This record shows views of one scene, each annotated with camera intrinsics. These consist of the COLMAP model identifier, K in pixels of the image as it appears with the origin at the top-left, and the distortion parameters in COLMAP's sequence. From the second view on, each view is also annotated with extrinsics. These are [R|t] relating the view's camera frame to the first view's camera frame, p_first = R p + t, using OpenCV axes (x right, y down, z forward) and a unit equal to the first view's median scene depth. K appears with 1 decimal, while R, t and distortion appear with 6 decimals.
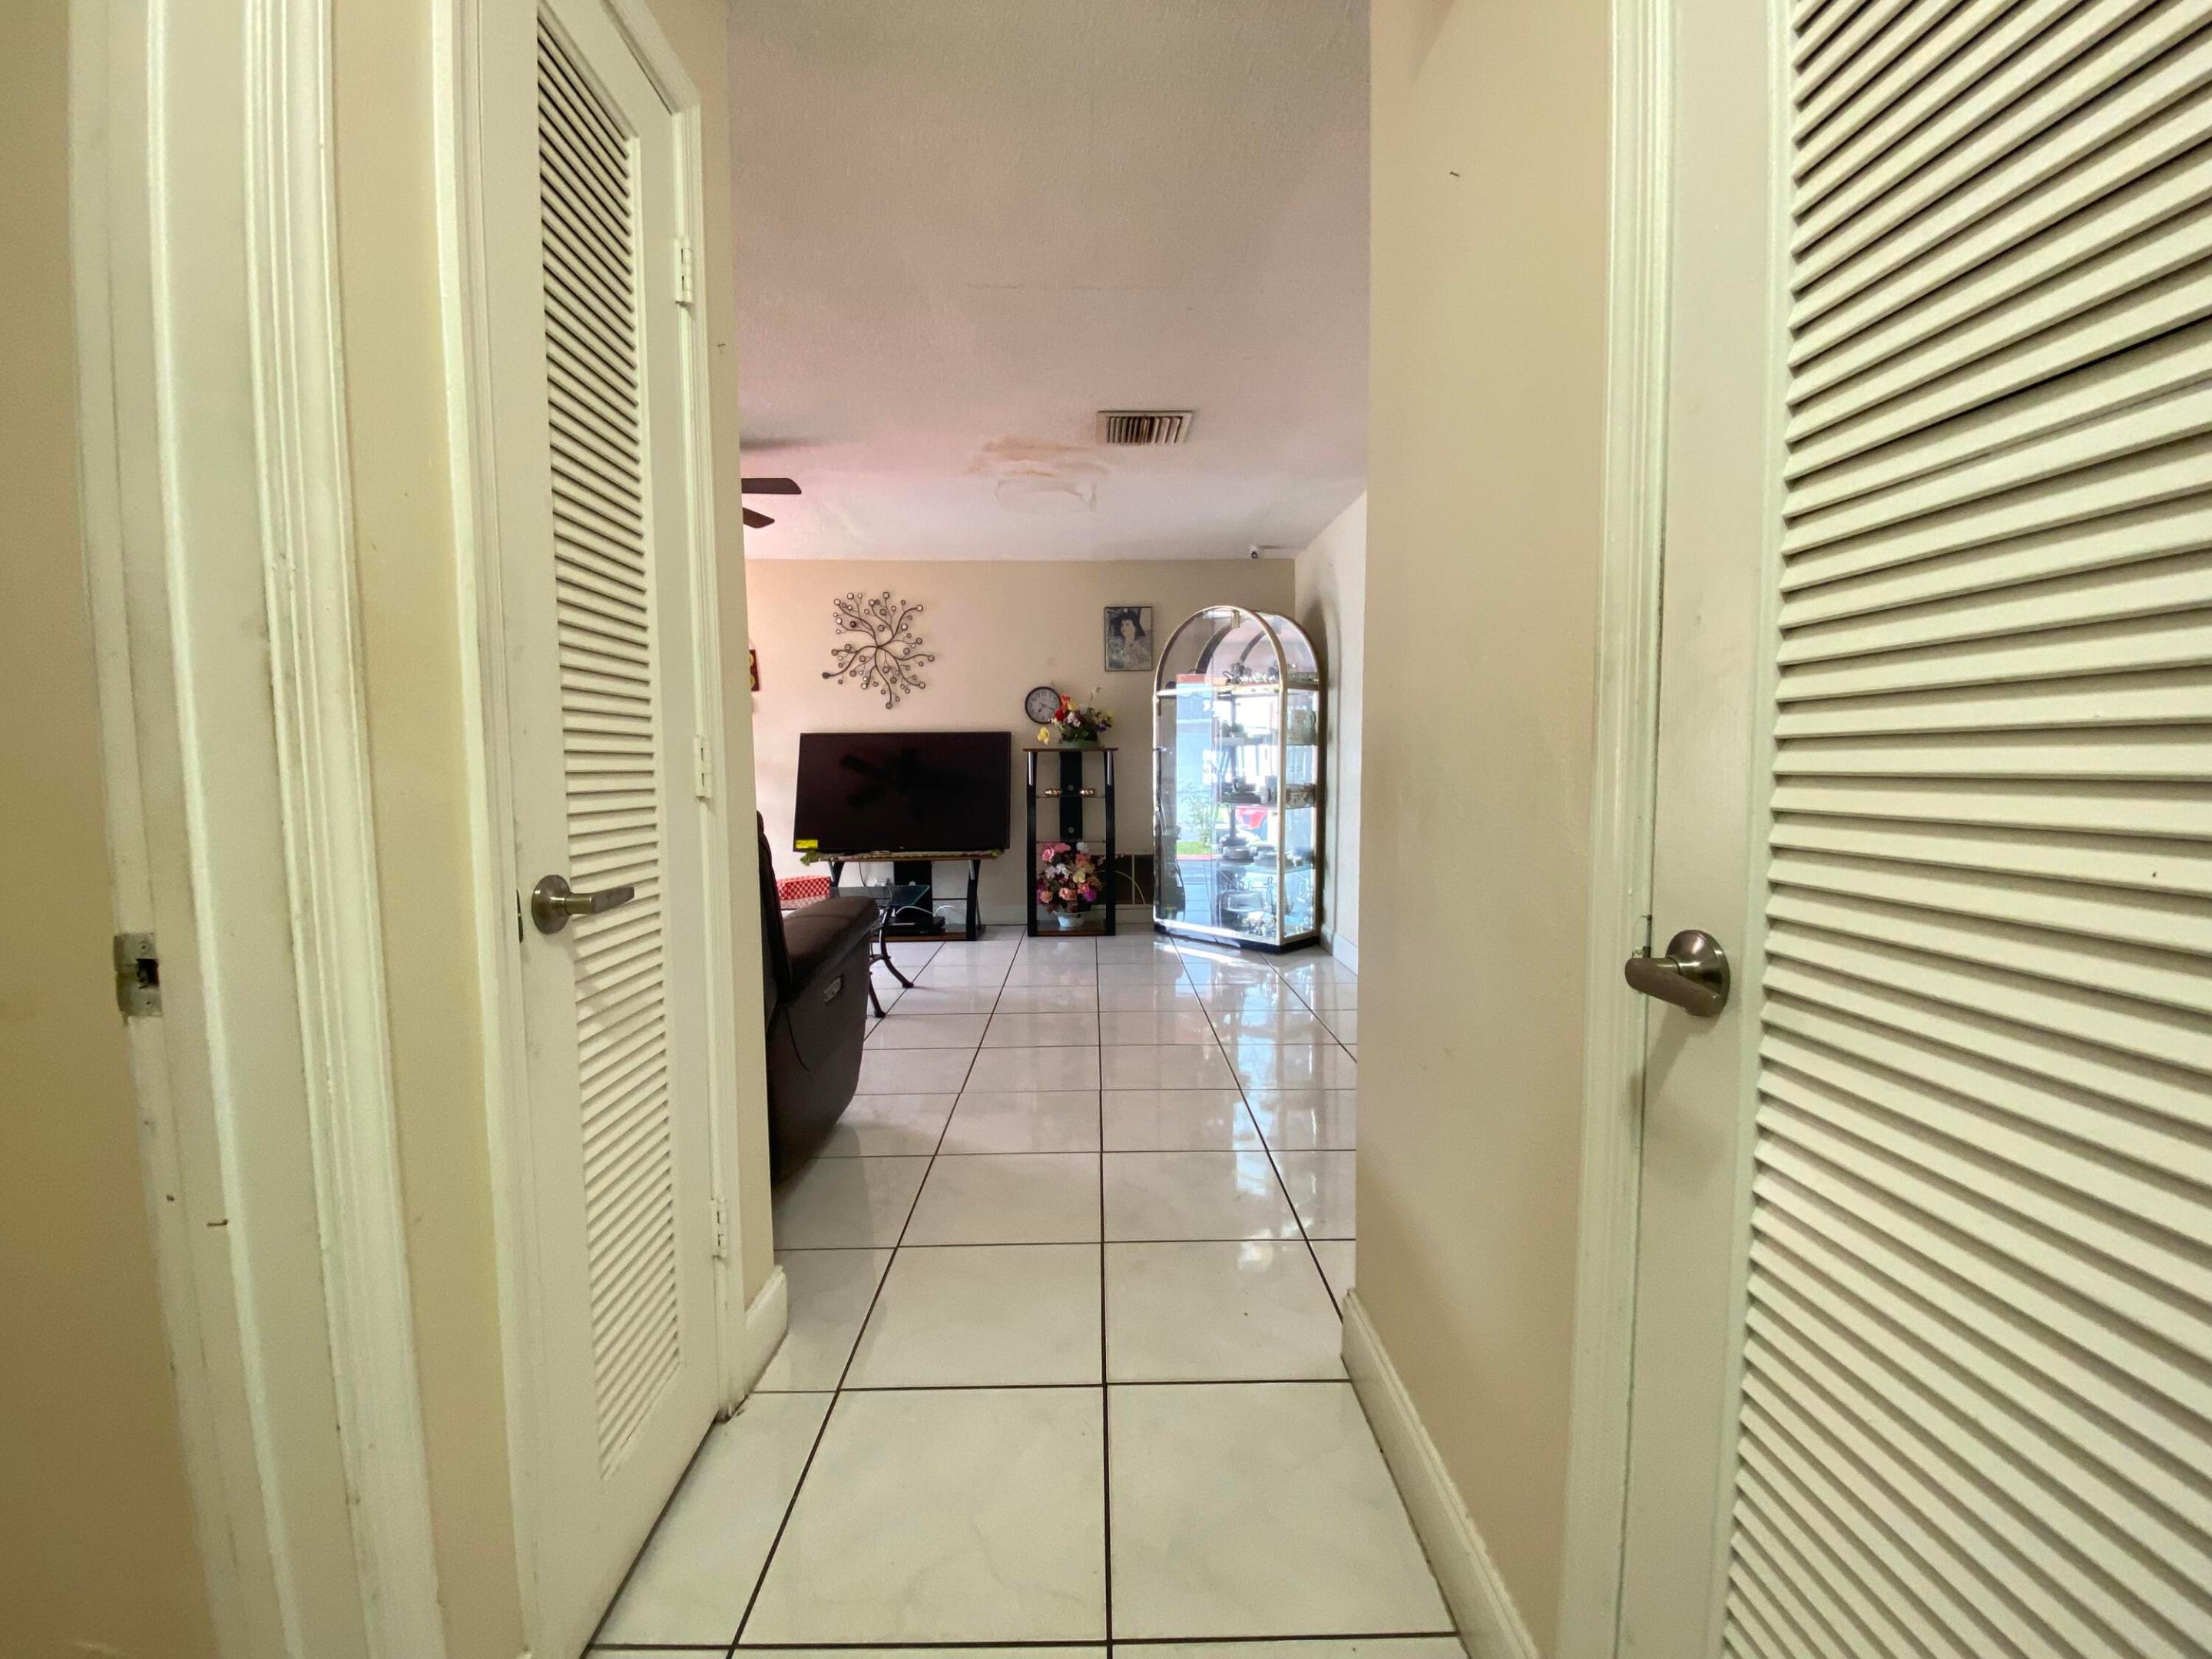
lens RADIAL K [[870.2, 0, 1106.0], [0, 870.2, 829.5], [0, 0, 1]] dist [0.000841, 0.000007]
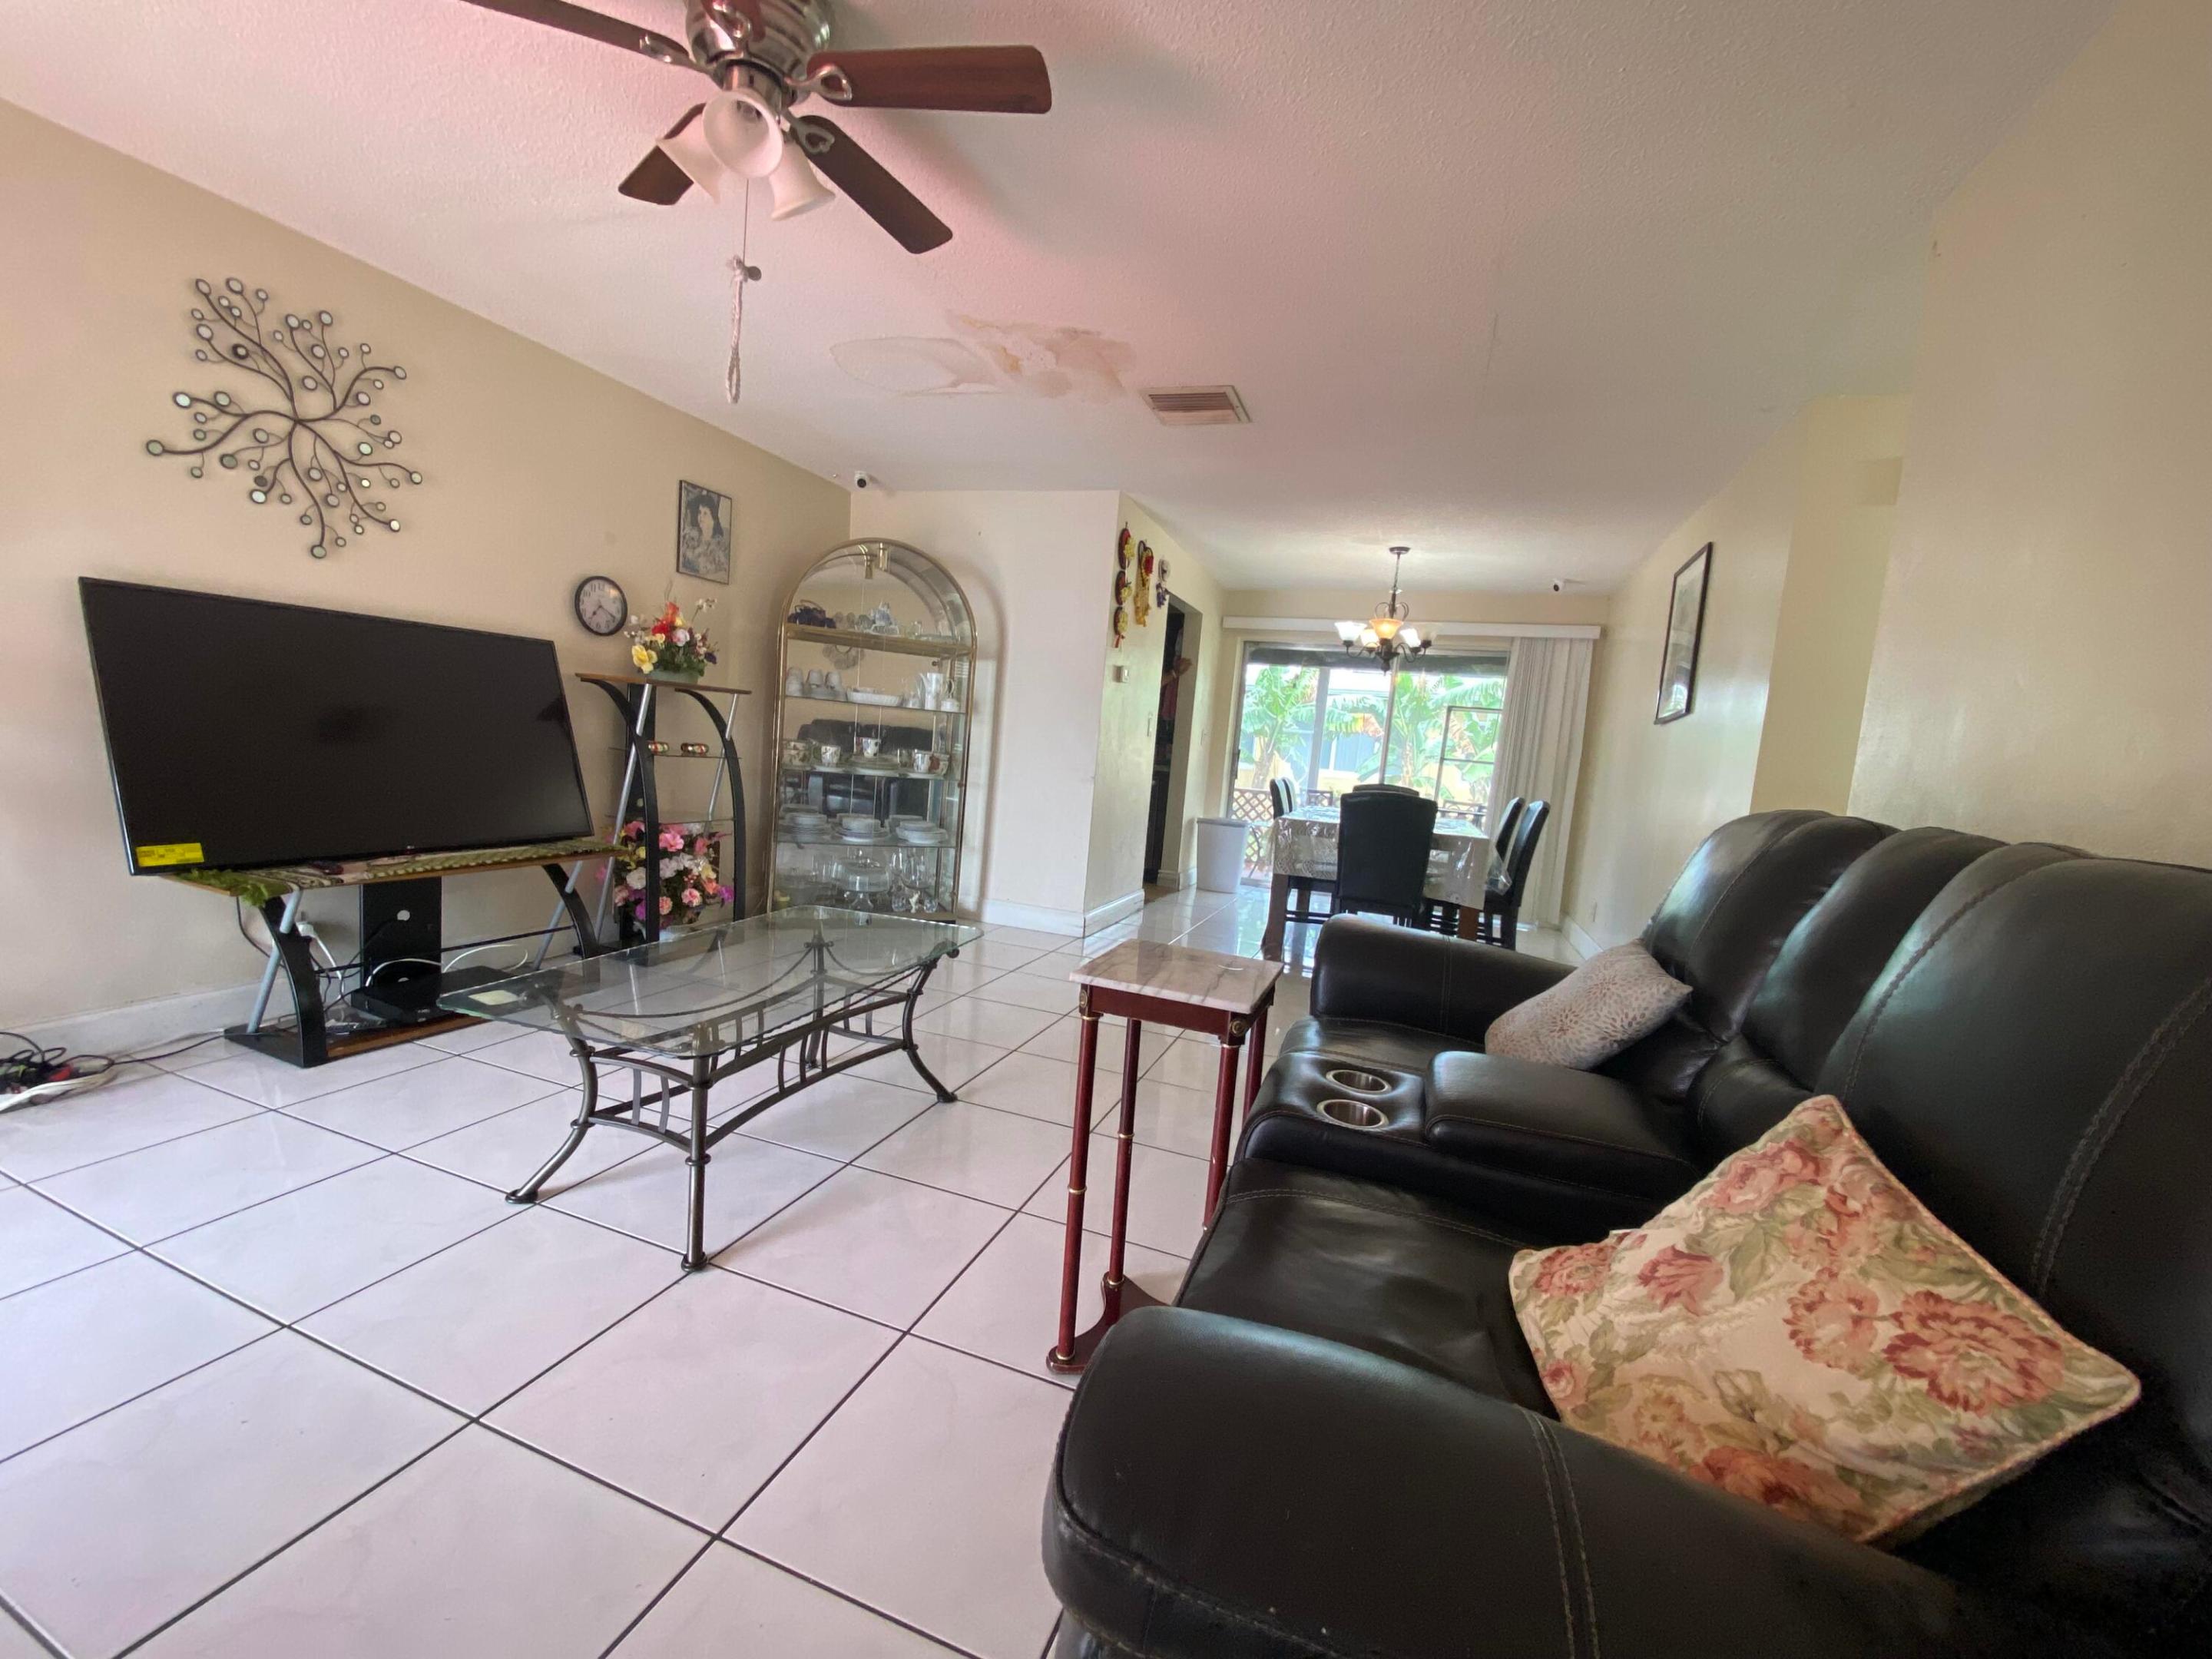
lens RADIAL K [[890.0, 0, 1106.0], [0, 890.0, 829.5], [0, 0, 1]] dist [-0.001440, -0.020950]
pose [[0.354515, -0.053655, 0.933510, -0.553983], [-0.021377, 0.997626, 0.065459, -0.030944], [-0.934806, -0.043161, 0.352526, 0.422817]]
